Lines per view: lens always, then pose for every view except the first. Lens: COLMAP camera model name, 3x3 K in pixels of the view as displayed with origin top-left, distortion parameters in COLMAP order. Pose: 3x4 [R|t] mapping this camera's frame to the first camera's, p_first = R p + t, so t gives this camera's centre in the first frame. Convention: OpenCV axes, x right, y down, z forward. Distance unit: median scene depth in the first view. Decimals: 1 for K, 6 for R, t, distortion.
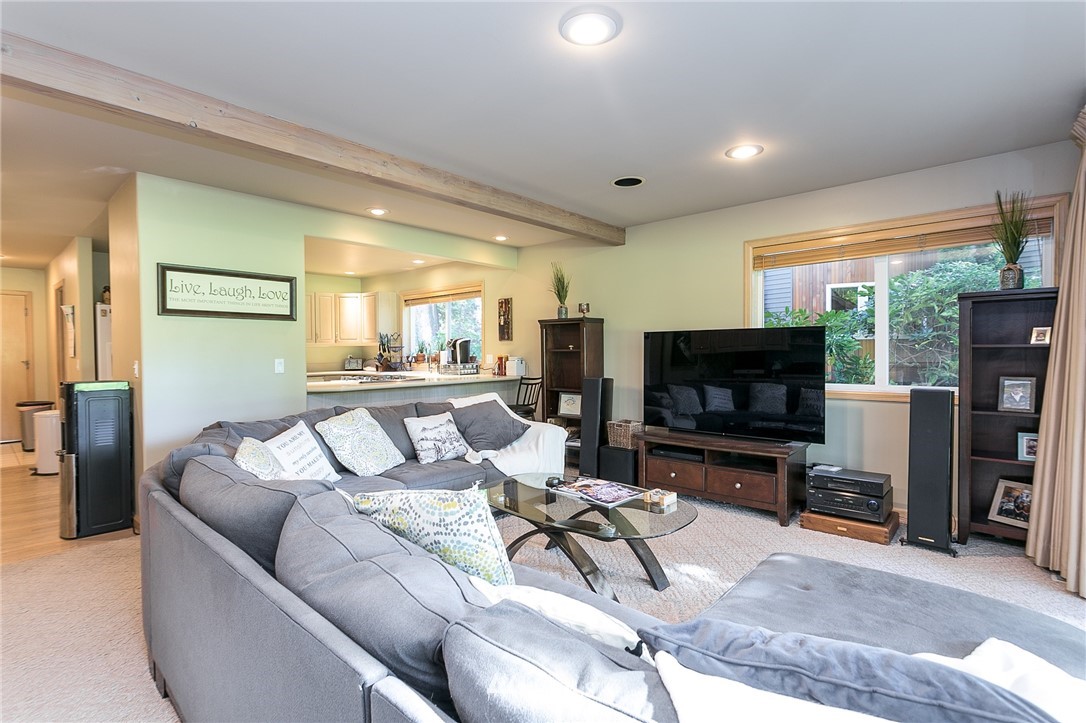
lens RADIAL K [[512.3, 0, 543.0], [0, 512.3, 361.5], [0, 0, 1]] dist [0.000514, 0.000877]
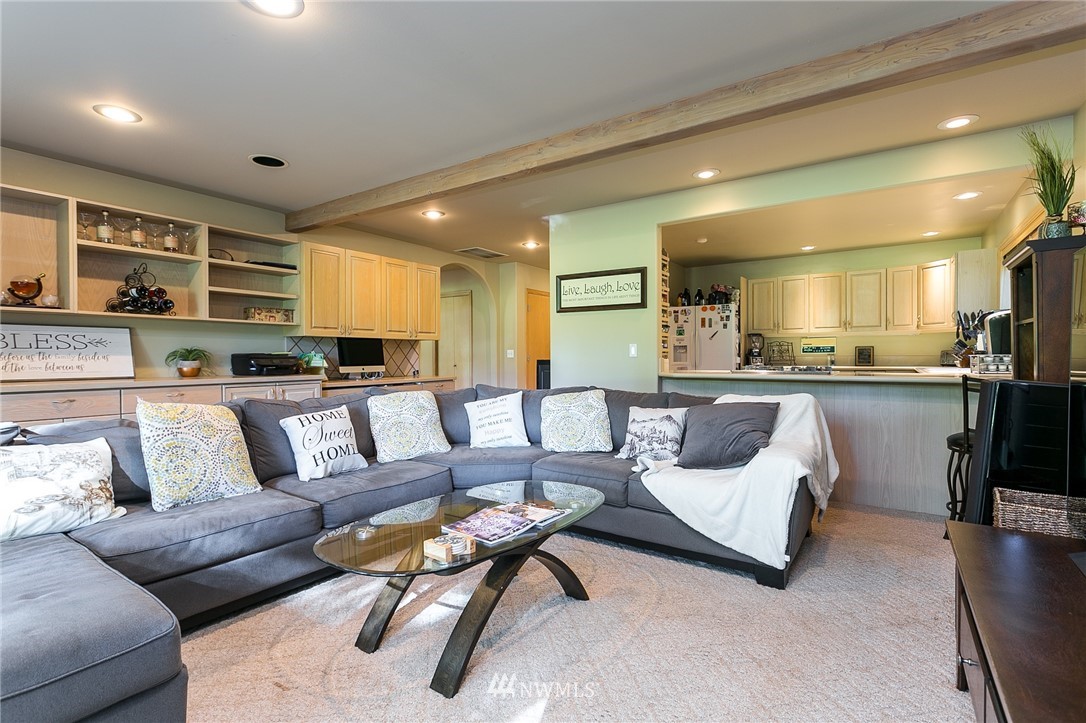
lens RADIAL K [[512.3, 0, 543.0], [0, 512.3, 361.5], [0, 0, 1]] dist [0.000514, 0.000877]
pose [[0.127960, 0.018435, -0.991608, 0.437116], [-0.017438, 0.999714, 0.016335, 0.014423], [0.991626, 0.015202, 0.128245, 0.525547]]
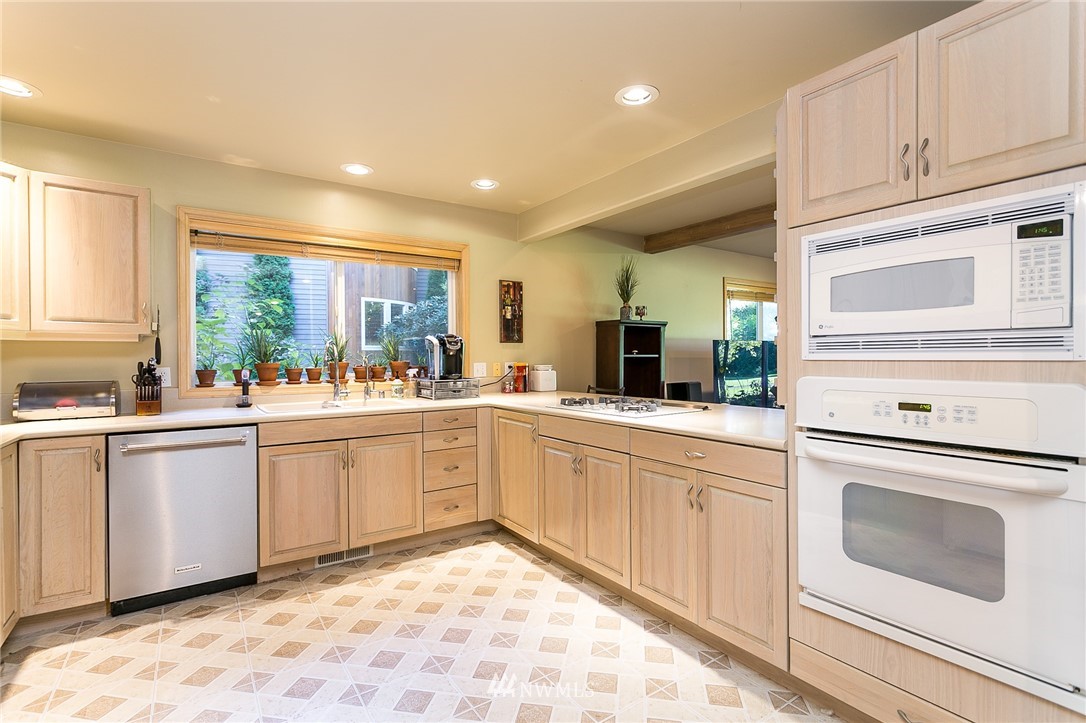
lens RADIAL K [[512.3, 0, 543.0], [0, 512.3, 361.5], [0, 0, 1]] dist [0.000514, 0.000877]
pose [[0.229655, -0.002014, 0.973270, -0.881461], [0.026748, 0.999633, -0.004244, -0.012259], [-0.972905, 0.027008, 0.229624, 0.955035]]
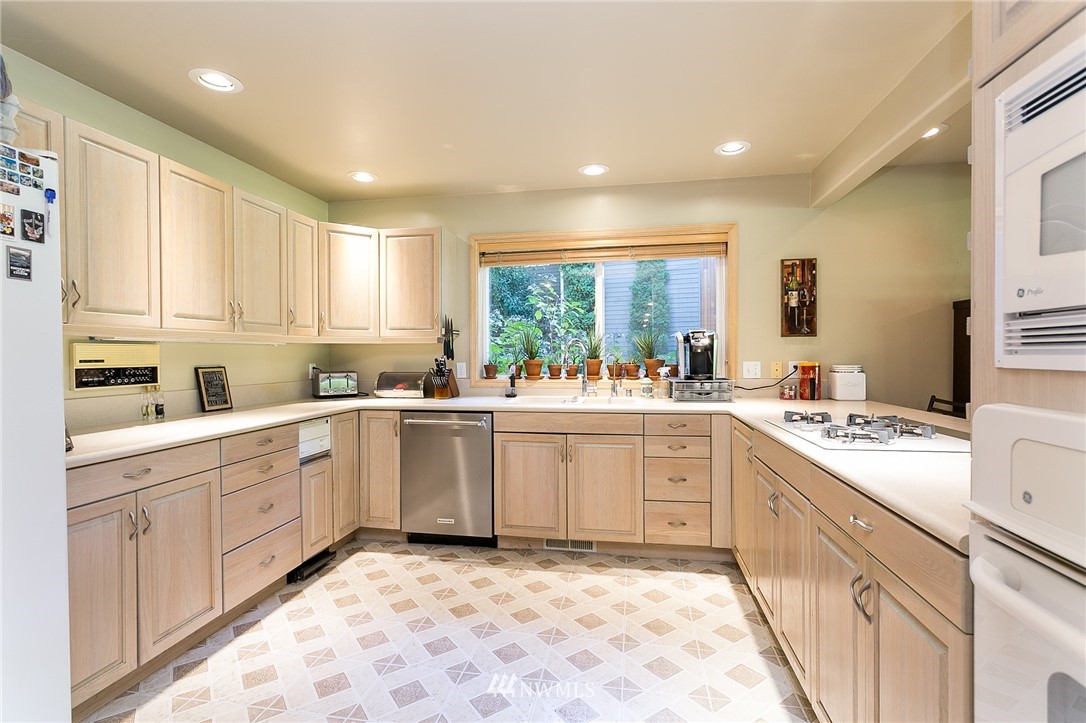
lens RADIAL K [[512.3, 0, 543.0], [0, 512.3, 361.5], [0, 0, 1]] dist [0.000514, 0.000877]
pose [[0.848149, -0.003022, 0.529749, -0.714777], [0.010384, 0.999886, -0.010920, -0.011753], [-0.529656, 0.014763, 0.848084, 0.810093]]
